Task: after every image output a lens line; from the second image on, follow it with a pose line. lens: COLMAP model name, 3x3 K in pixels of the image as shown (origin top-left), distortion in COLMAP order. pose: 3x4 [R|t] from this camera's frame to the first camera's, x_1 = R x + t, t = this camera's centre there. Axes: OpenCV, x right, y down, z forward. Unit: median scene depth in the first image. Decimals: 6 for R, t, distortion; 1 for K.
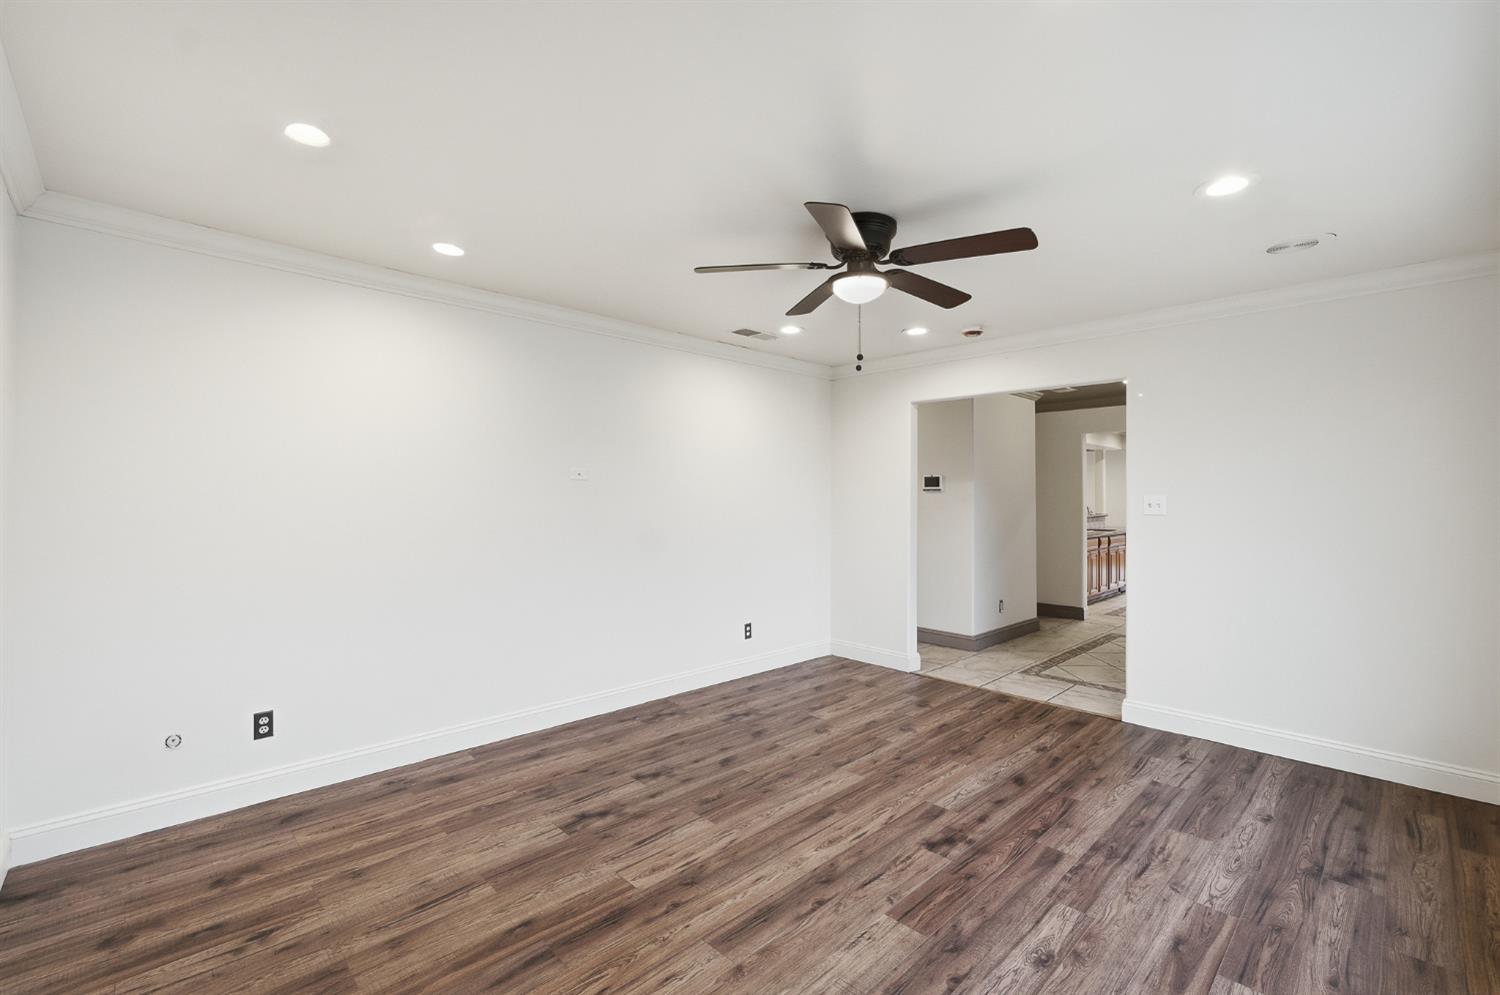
lens RADIAL K [[638.2, 0, 750.0], [0, 638.2, 497.5], [0, 0, 1]] dist [-0.017207, 0.005259]
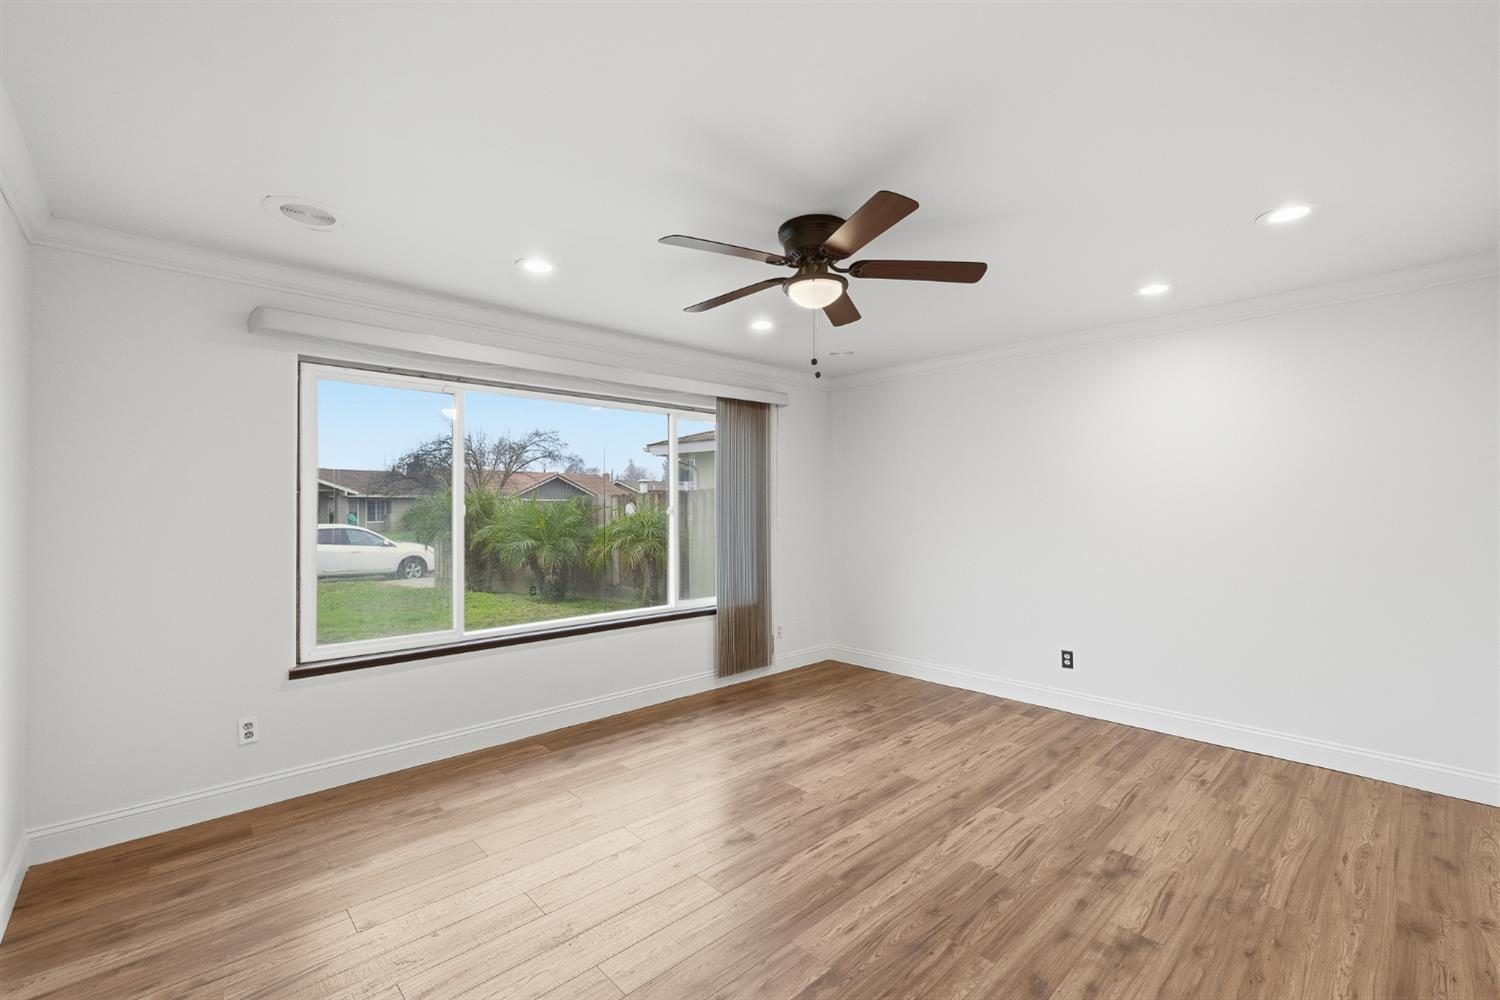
lens RADIAL K [[638.2, 0, 750.0], [0, 638.2, 500.0], [0, 0, 1]] dist [-0.017207, 0.005259]
pose [[-0.999859, 0.000559, 0.016769, 0.238180], [0.000398, 0.999954, -0.009625, -0.000776], [-0.016773, -0.009616, -0.999813, 1.840364]]
